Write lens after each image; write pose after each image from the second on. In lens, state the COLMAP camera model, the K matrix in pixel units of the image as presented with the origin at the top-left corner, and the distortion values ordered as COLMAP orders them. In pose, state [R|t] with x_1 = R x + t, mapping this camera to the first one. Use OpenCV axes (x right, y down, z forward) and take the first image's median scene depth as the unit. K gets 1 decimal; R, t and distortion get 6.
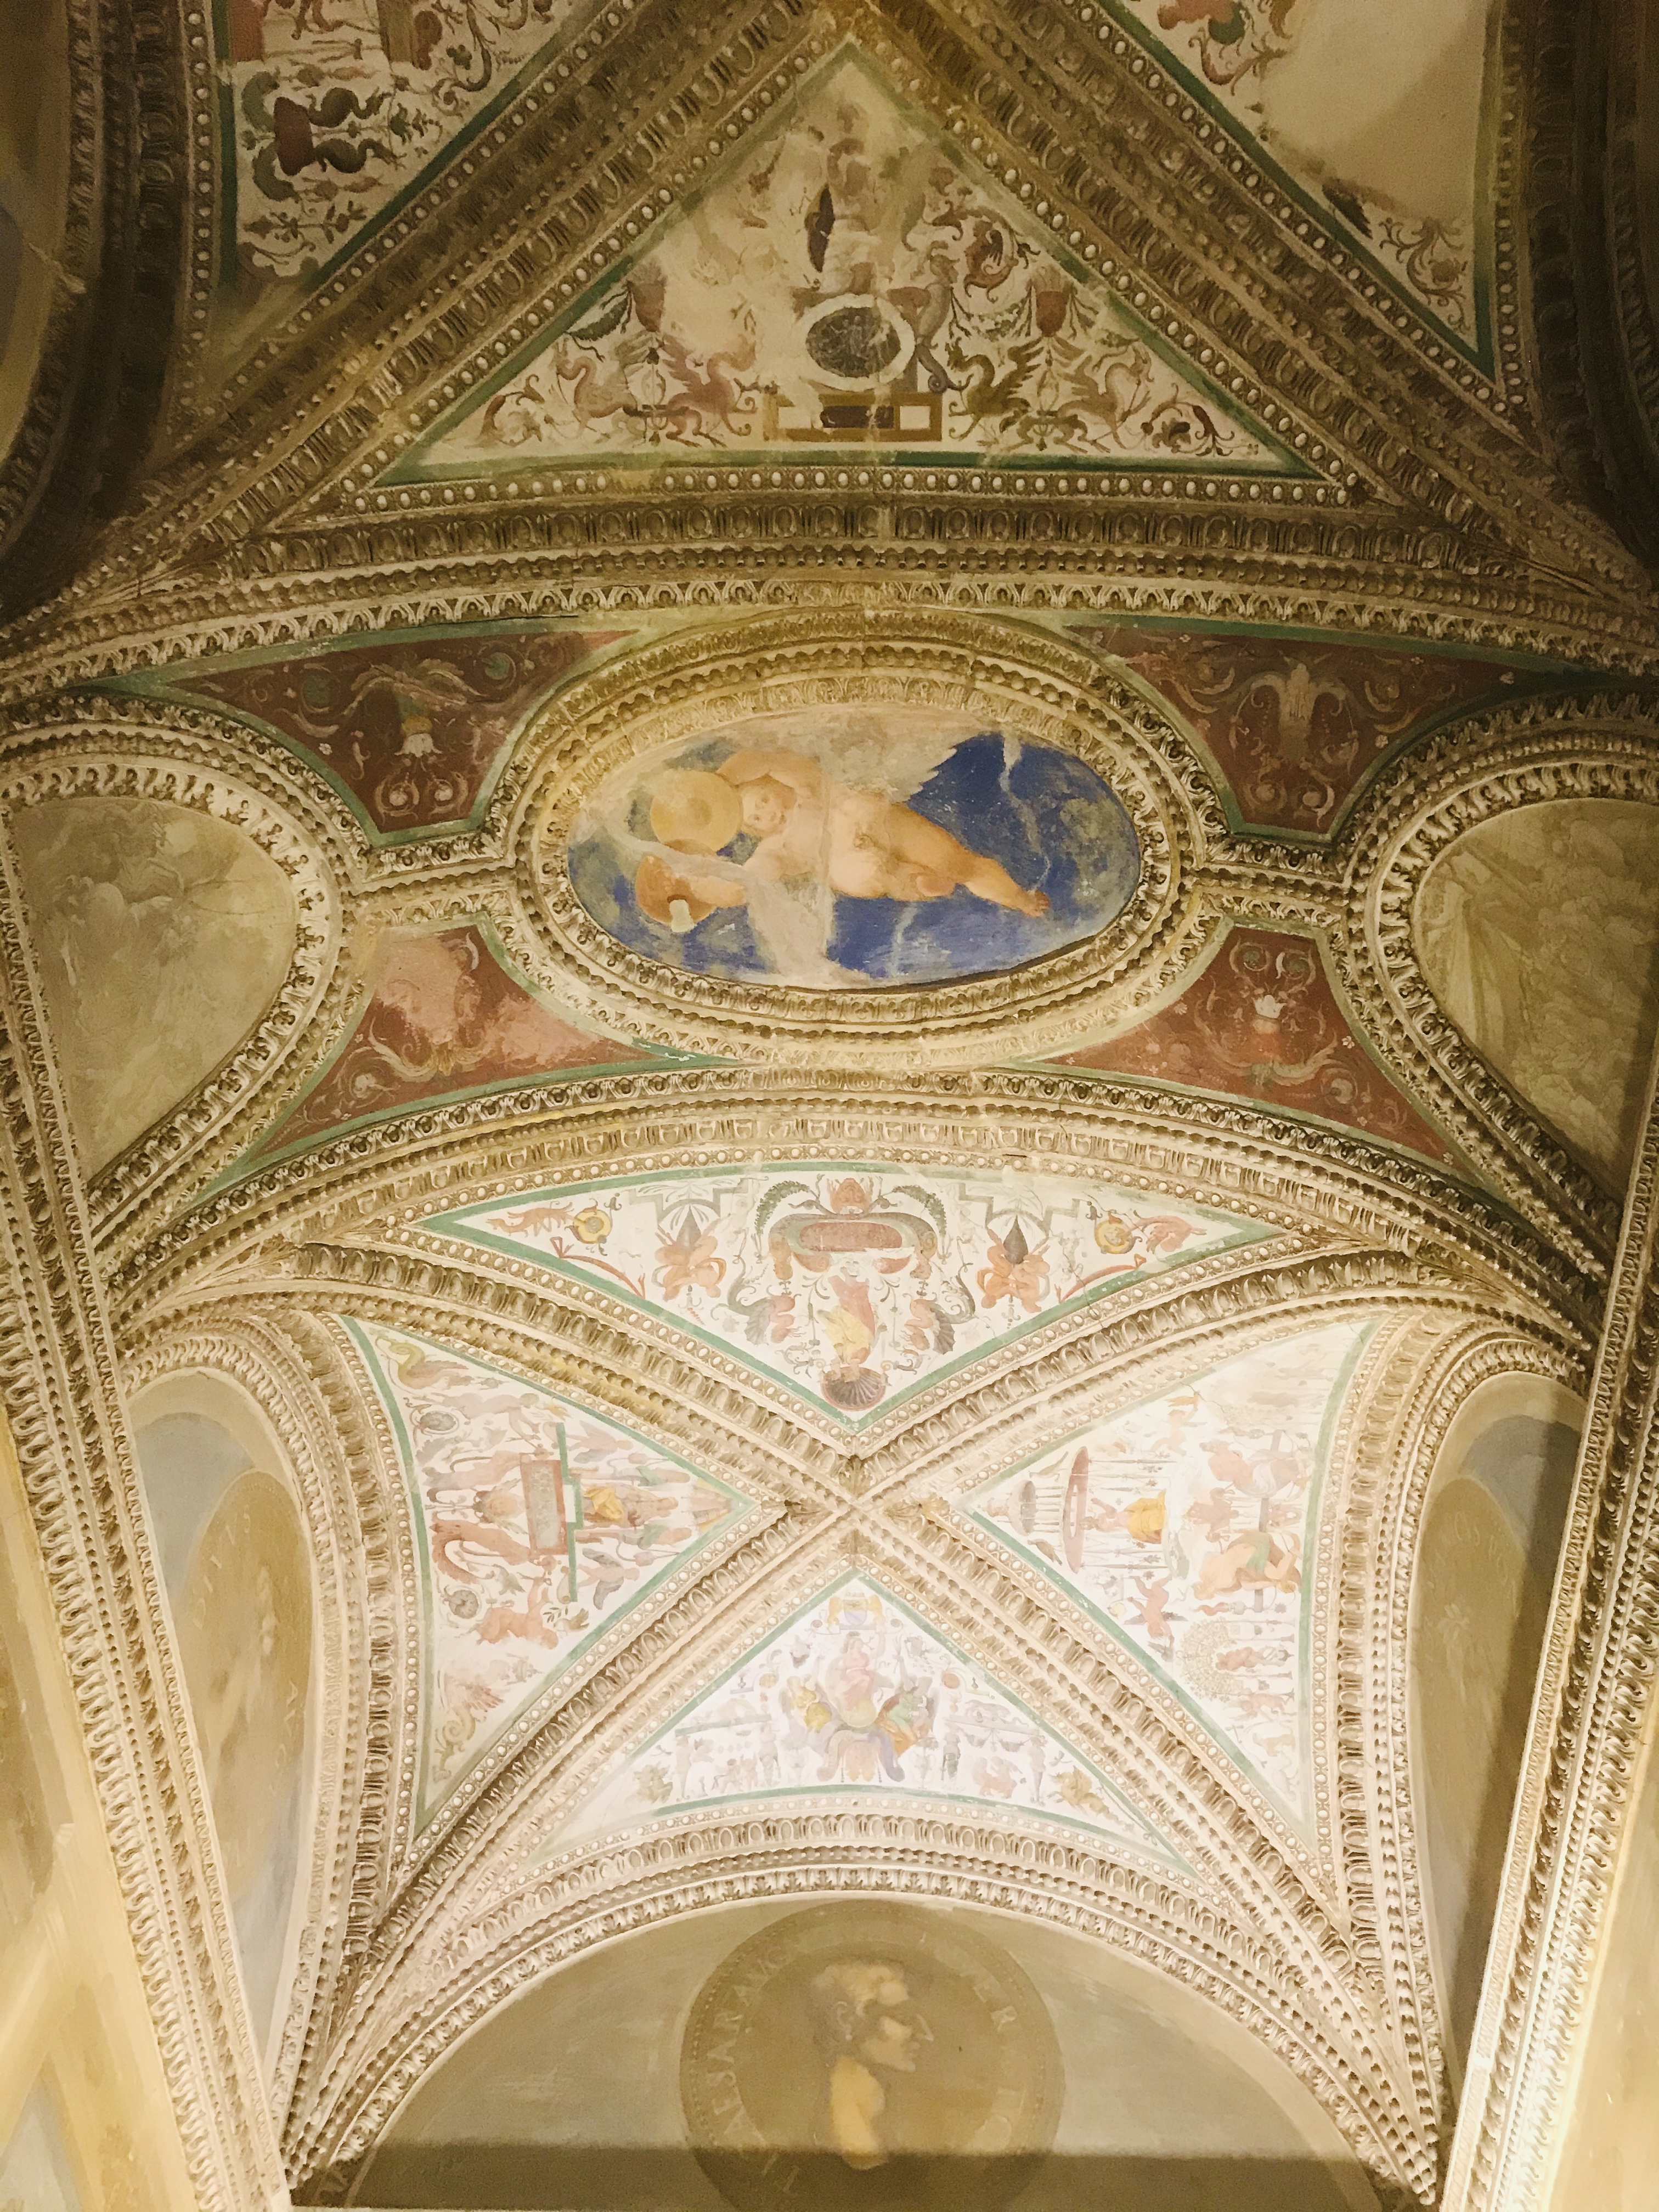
lens RADIAL K [[1837.9, 0, 829.5], [0, 1837.9, 1106.0], [0, 0, 1]] dist [0.031055, 0.006035]
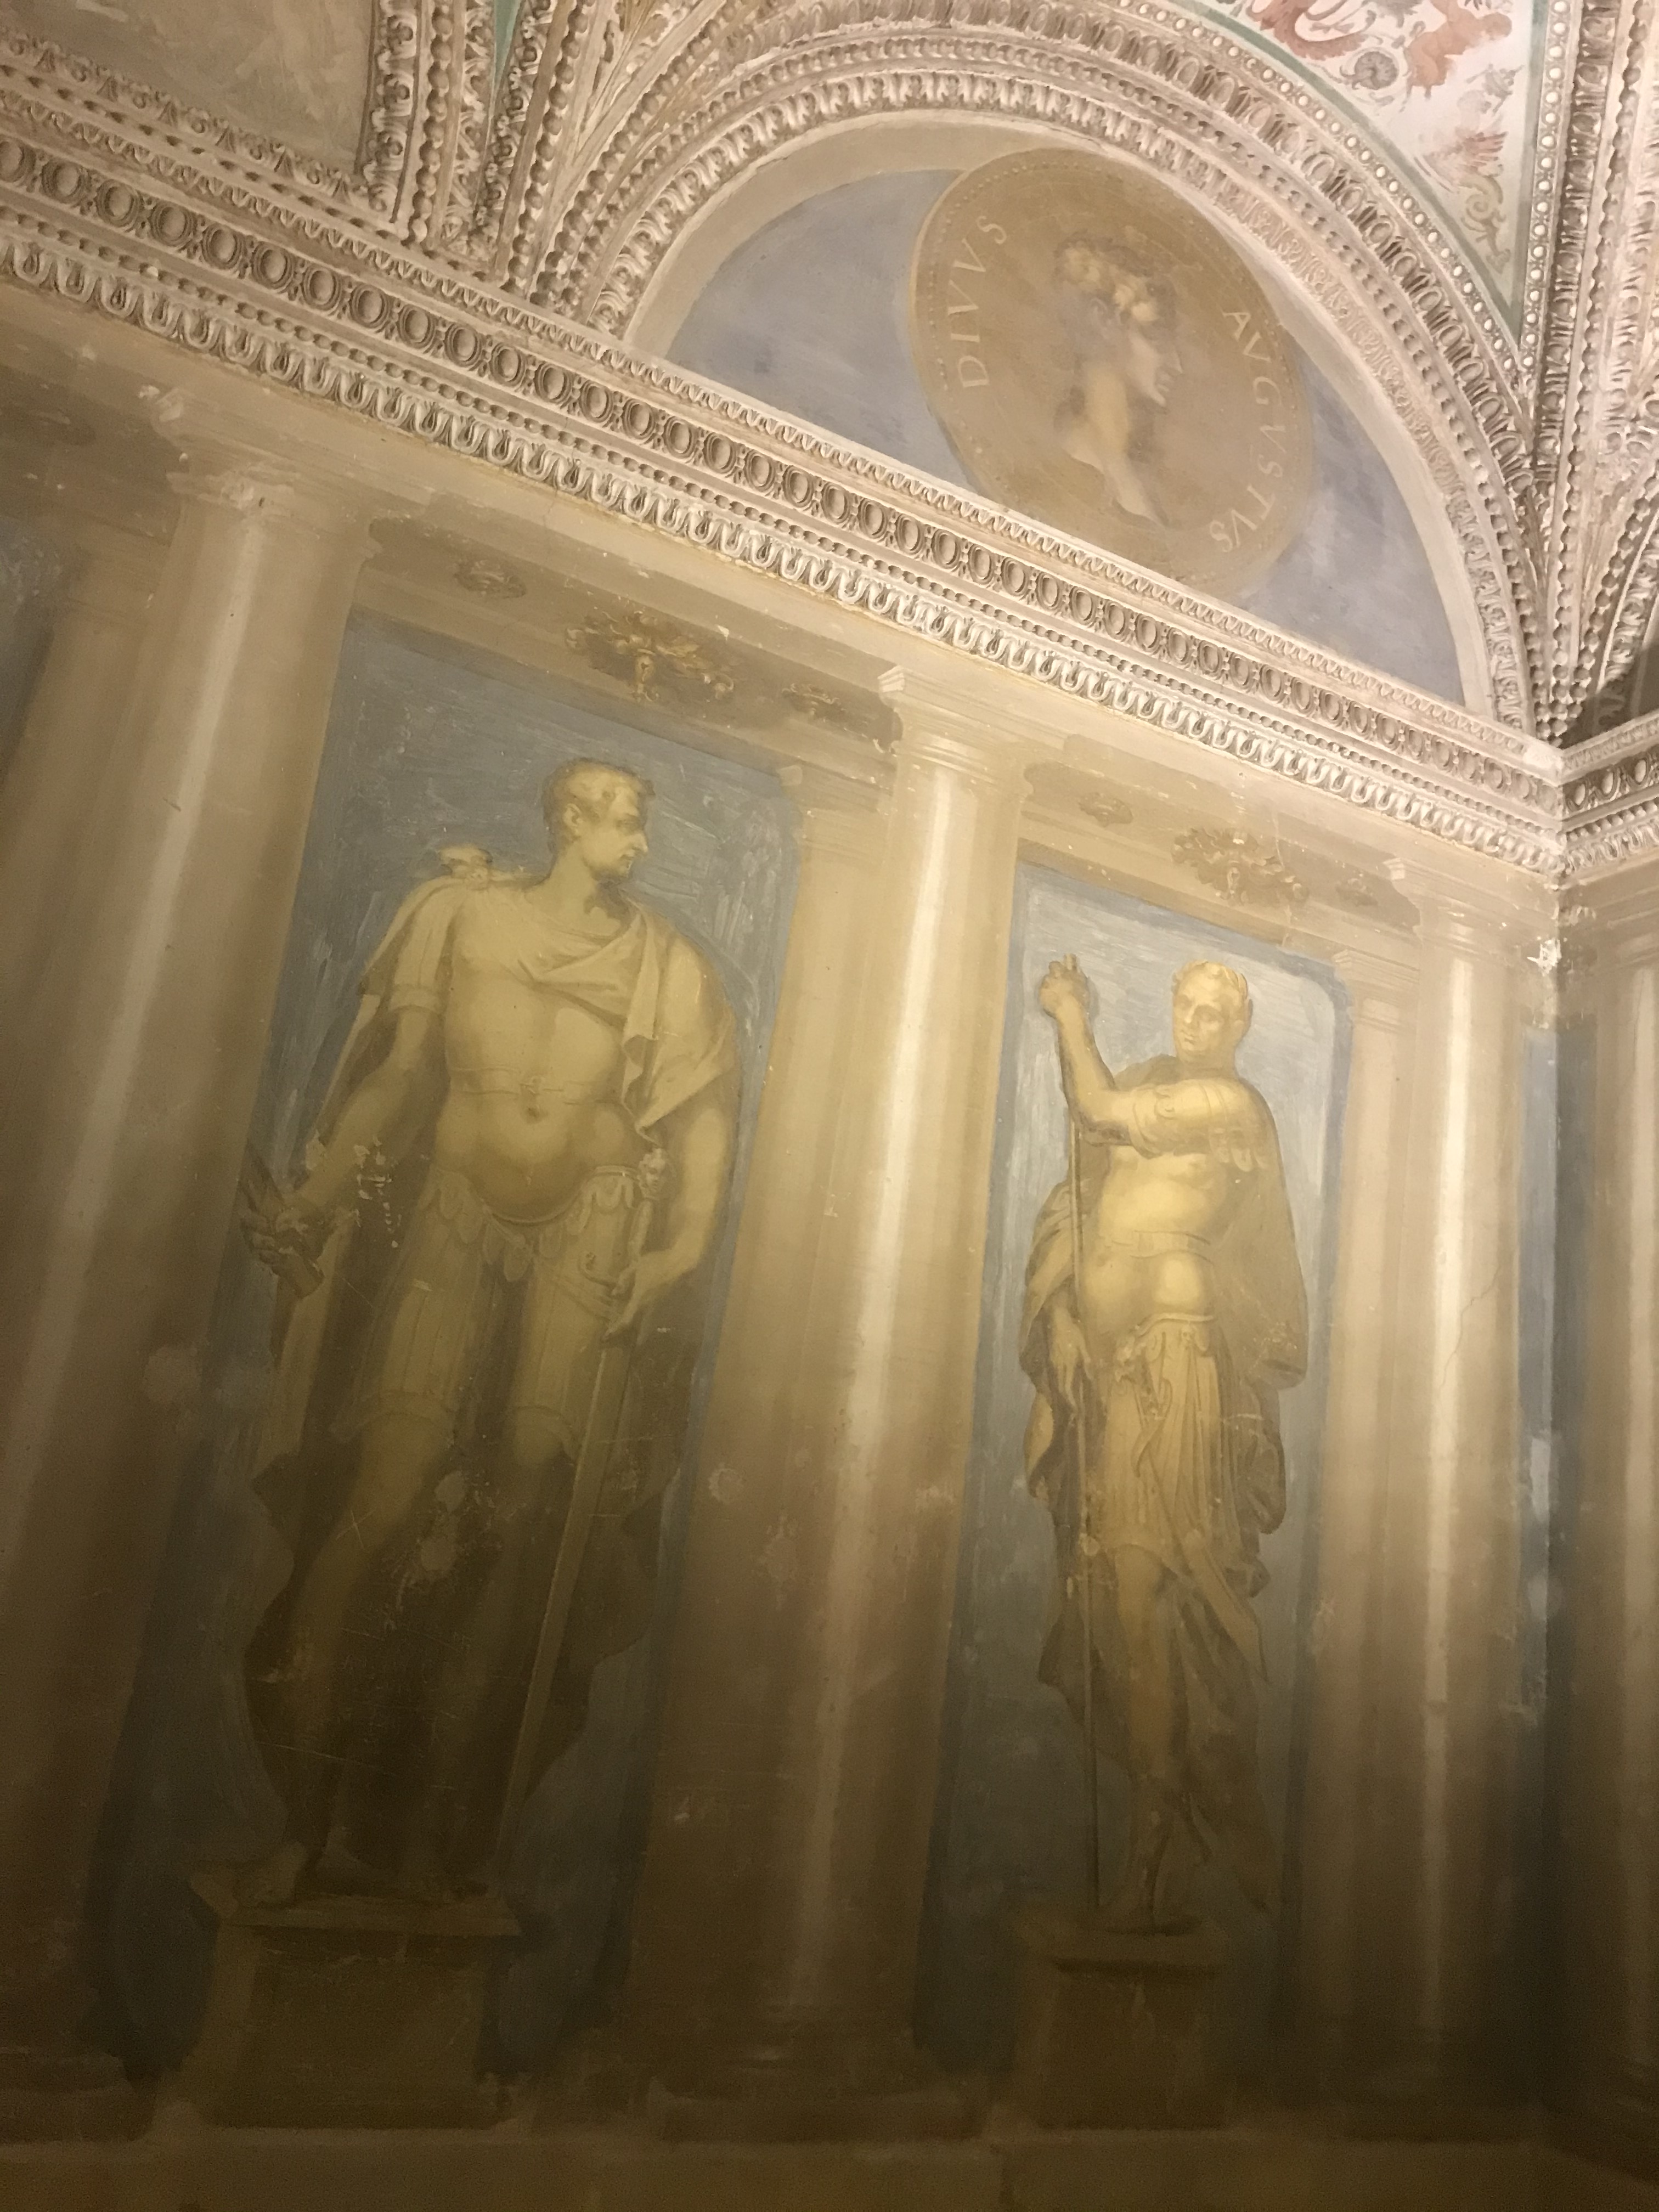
lens RADIAL K [[1837.9, 0, 829.5], [0, 1837.9, 1106.0], [0, 0, 1]] dist [0.031055, 0.006035]
pose [[0.478297, -0.207742, -0.853273, 0.255537], [0.739199, 0.619823, 0.263448, 0.176724], [0.474149, -0.756745, 0.450022, 0.262141]]
